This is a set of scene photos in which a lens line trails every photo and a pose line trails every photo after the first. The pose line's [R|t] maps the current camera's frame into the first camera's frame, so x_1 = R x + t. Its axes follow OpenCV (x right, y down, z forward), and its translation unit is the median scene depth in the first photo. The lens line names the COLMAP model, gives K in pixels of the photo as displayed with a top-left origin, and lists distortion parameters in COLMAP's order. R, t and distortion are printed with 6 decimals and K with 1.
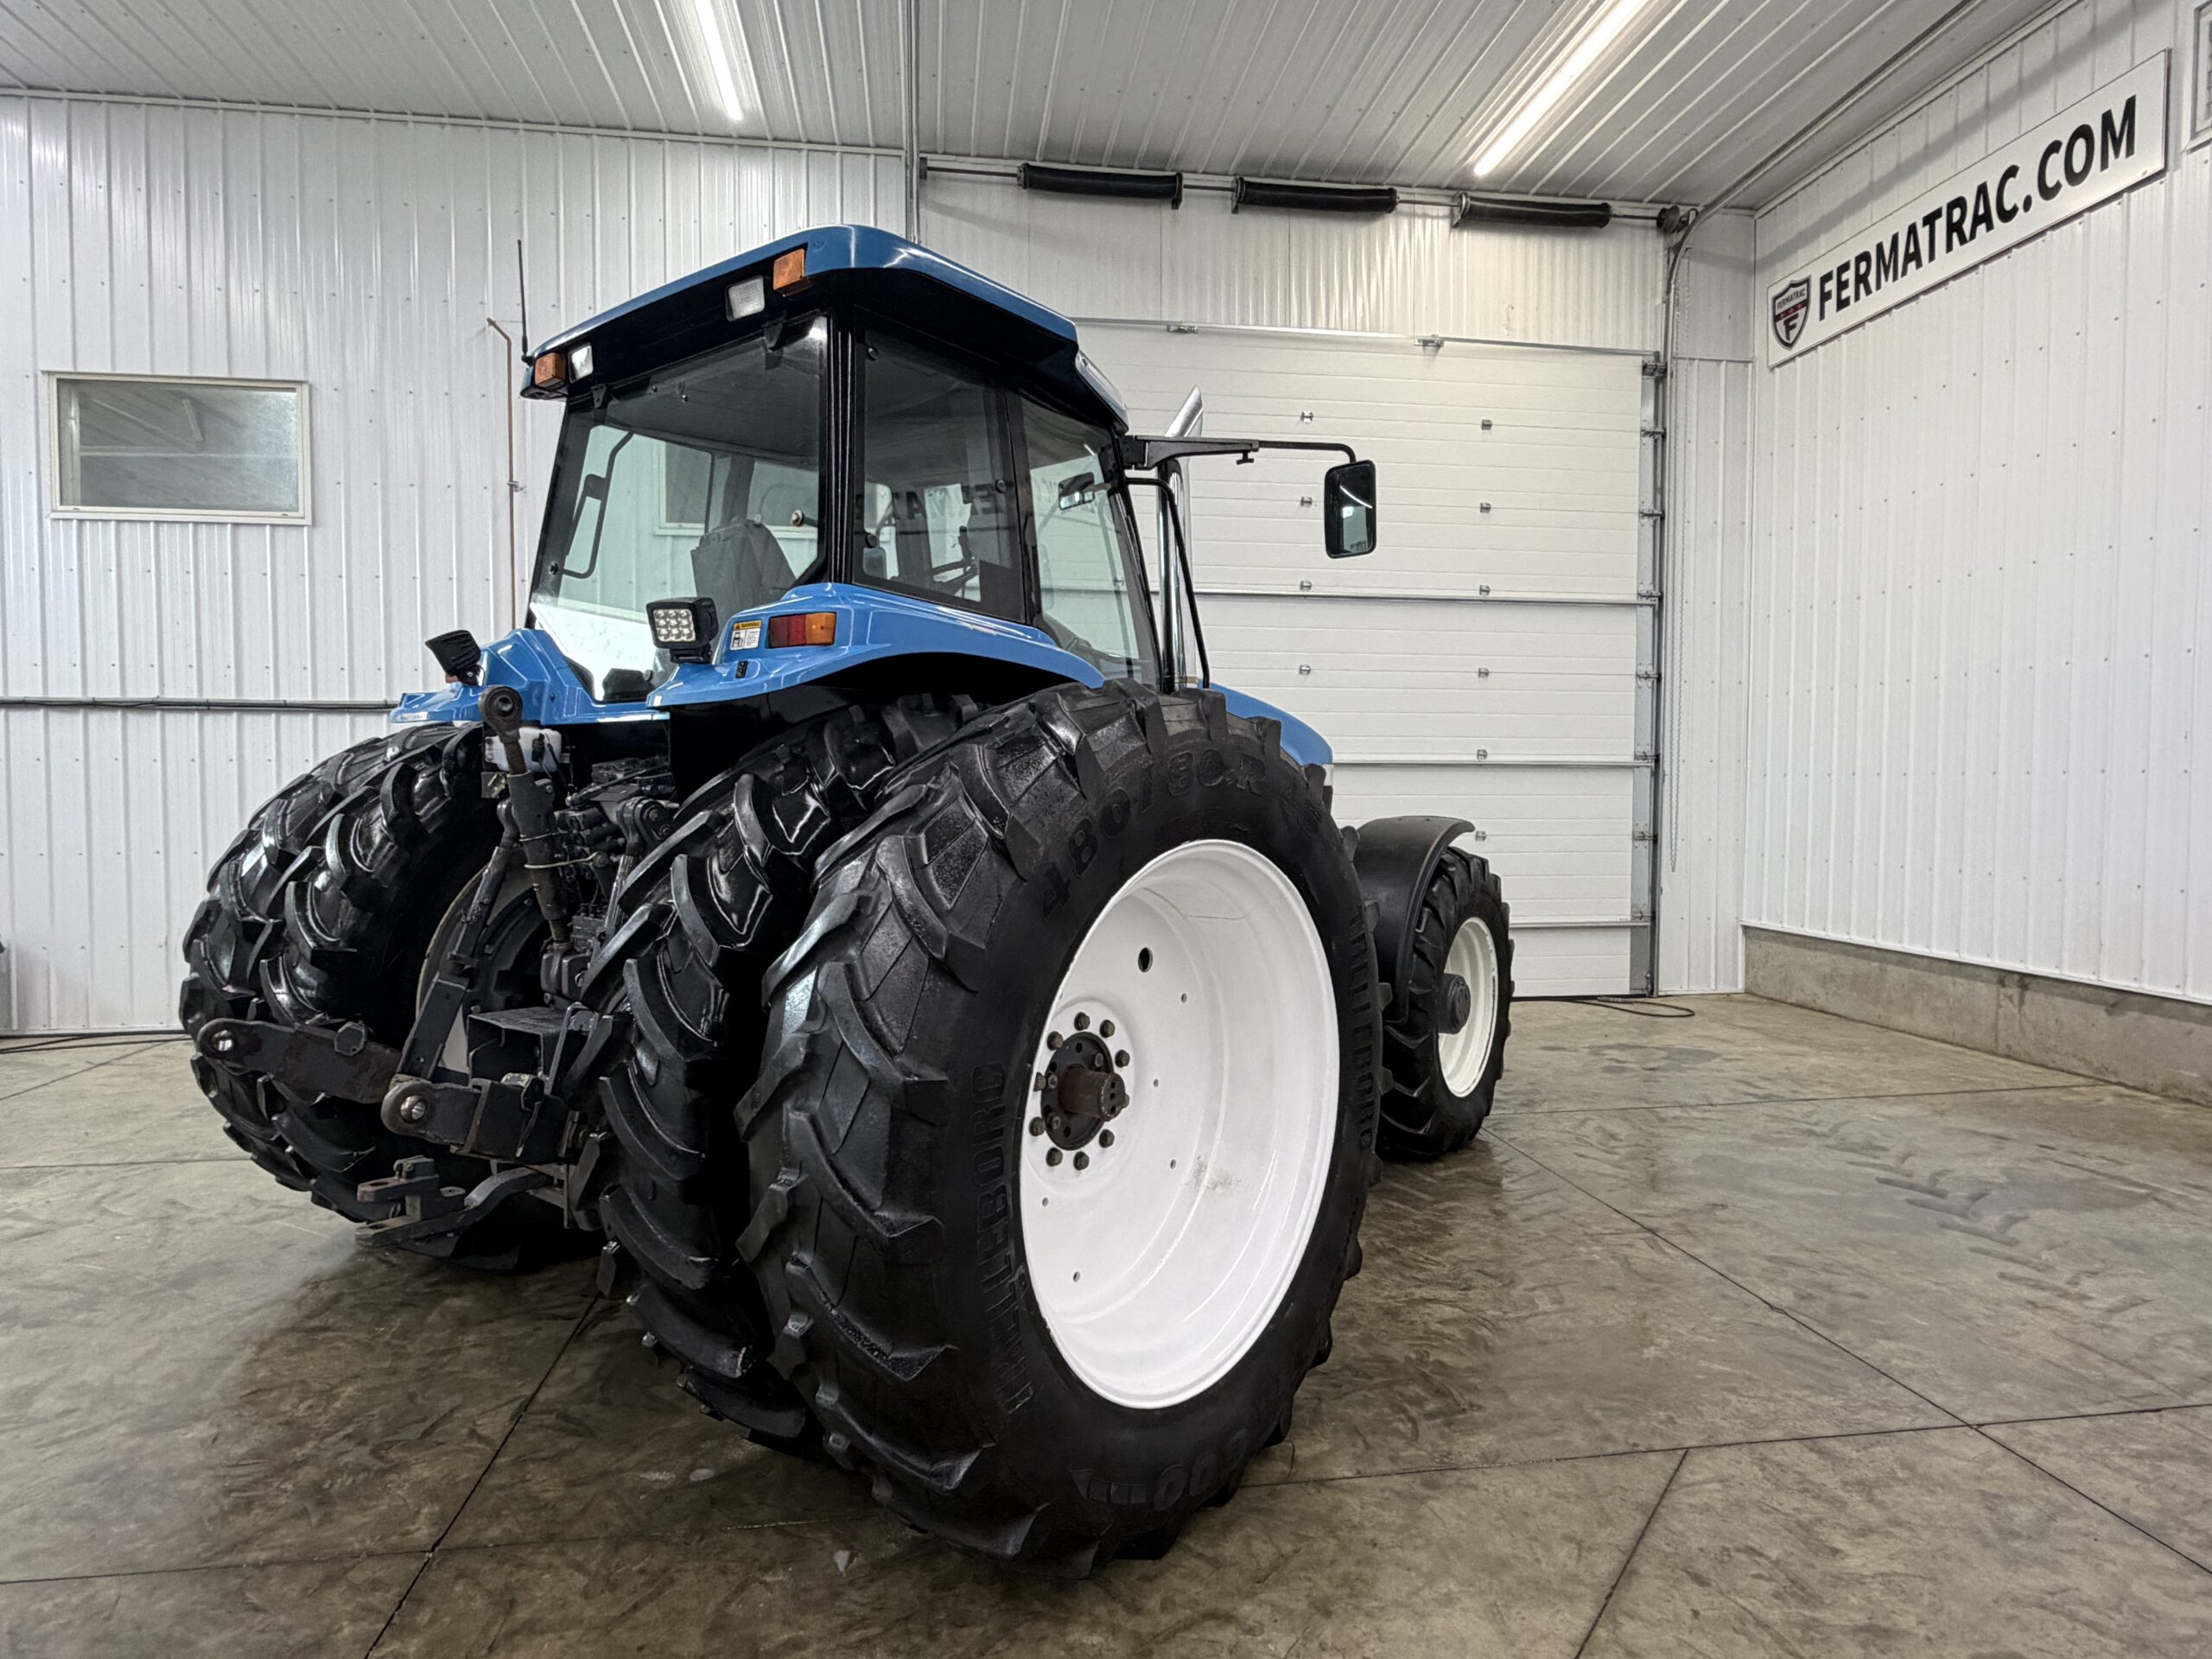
lens RADIAL K [[1237.5, 0, 1099.0], [0, 1237.5, 825.0], [0, 0, 1]] dist [0.000122, -0.000913]
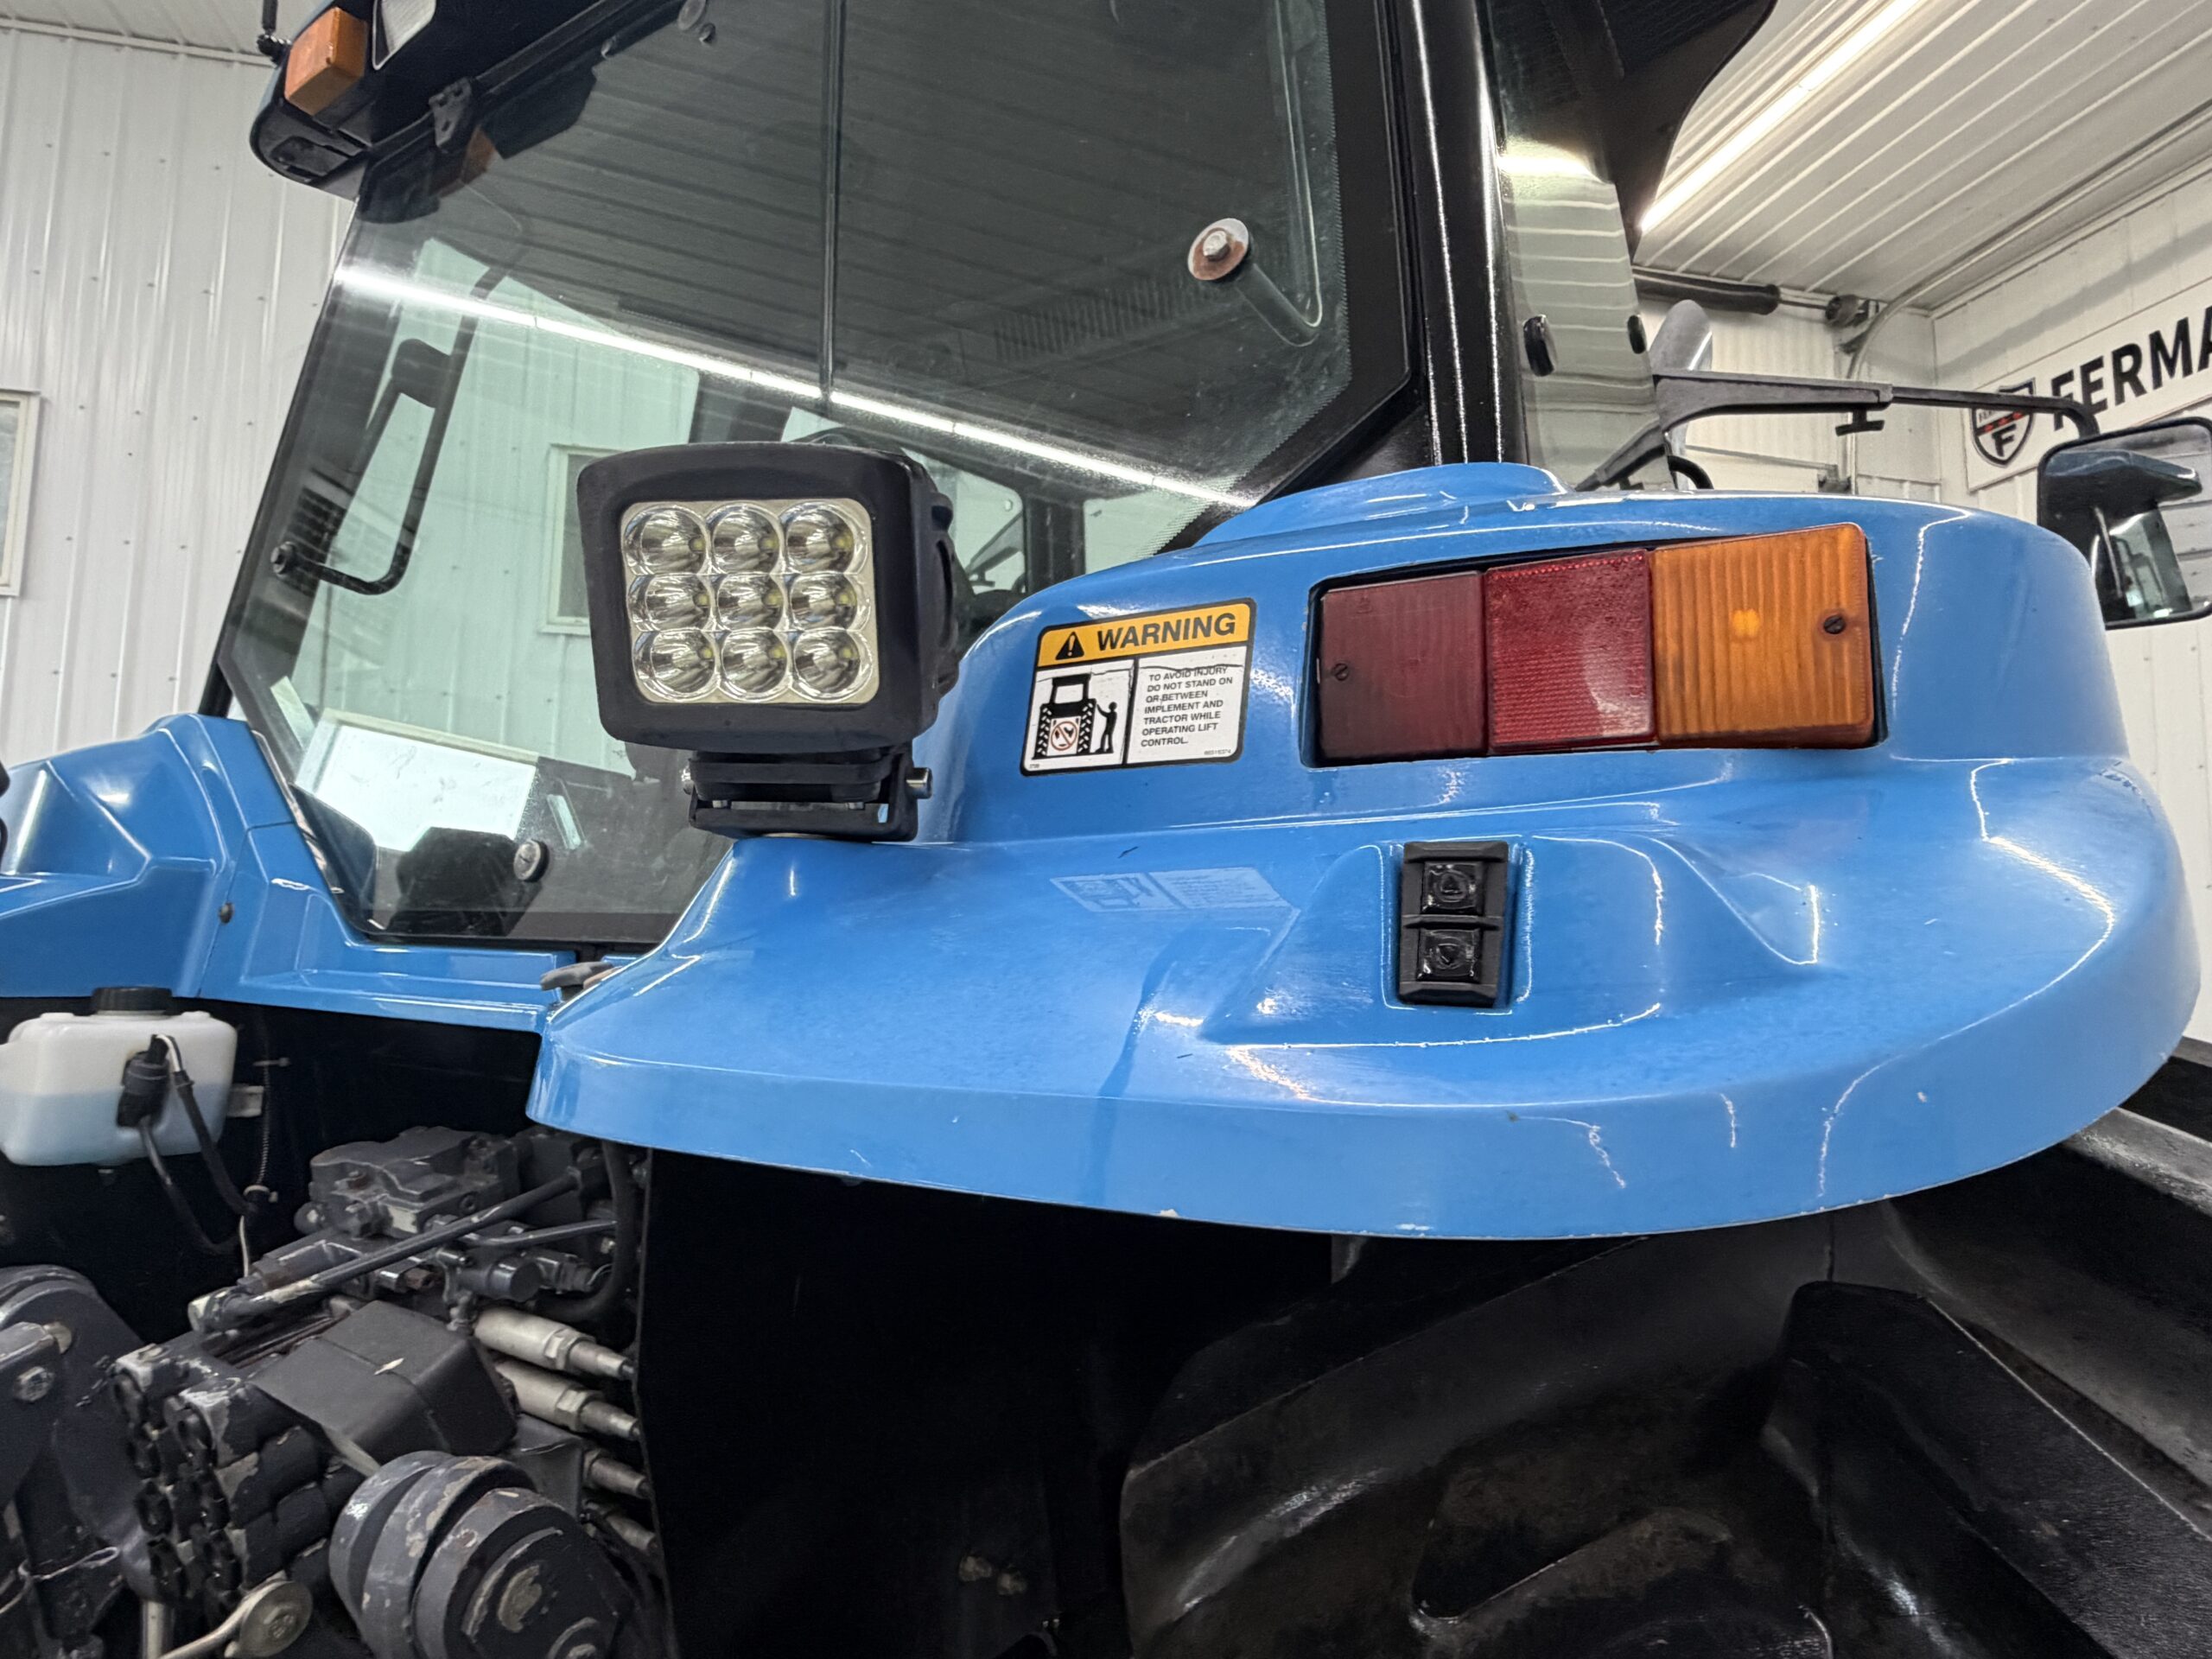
lens RADIAL K [[1237.5, 0, 1064.7], [0, 1237.5, 825.4], [0, 0, 1]] dist [0.000122, -0.000913]
pose [[0.997014, 0.027155, 0.072291, -0.120899], [-0.017555, 0.991325, -0.130259, -0.043477], [-0.075201, 0.128601, 0.988841, 0.325196]]
